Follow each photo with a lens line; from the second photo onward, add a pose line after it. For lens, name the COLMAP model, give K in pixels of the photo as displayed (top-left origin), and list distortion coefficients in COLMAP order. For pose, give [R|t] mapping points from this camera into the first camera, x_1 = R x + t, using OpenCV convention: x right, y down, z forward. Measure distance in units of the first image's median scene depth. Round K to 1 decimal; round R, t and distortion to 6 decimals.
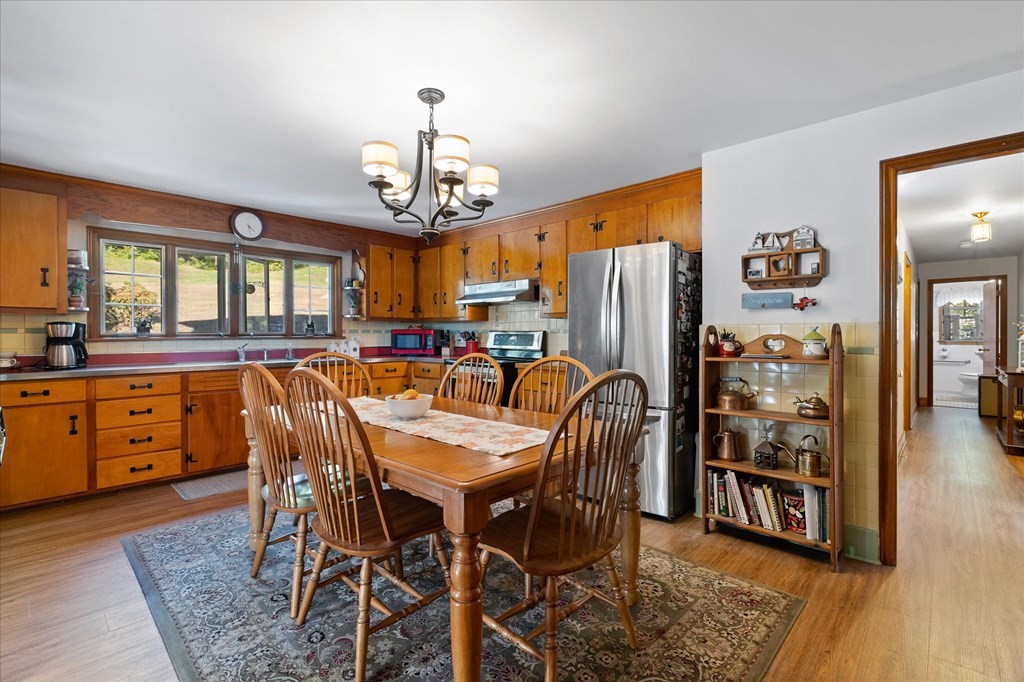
lens RADIAL K [[462.9, 0, 512.0], [0, 462.9, 341.0], [0, 0, 1]] dist [0.000451, -0.000020]
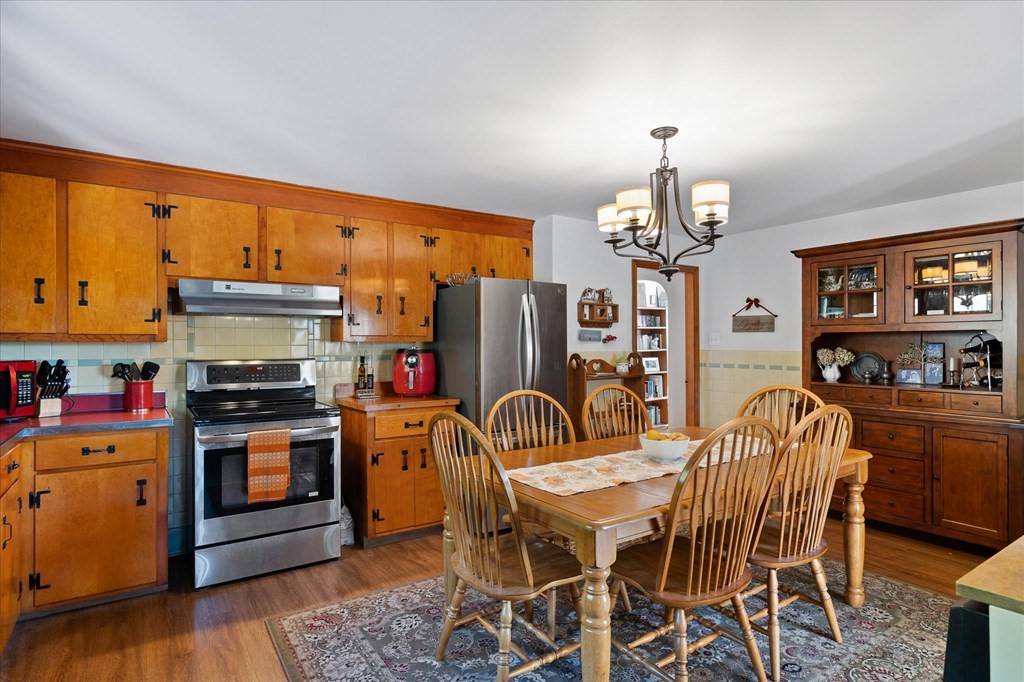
lens RADIAL K [[550.0, 0, 512.0], [0, 550.0, 341.0], [0, 0, 1]] dist [-0.000432, -0.000288]
pose [[0.203841, 0.006225, 0.978984, -0.945051], [0.019525, 0.999755, -0.010423, -0.046728], [-0.978809, 0.021239, 0.203670, 0.725930]]
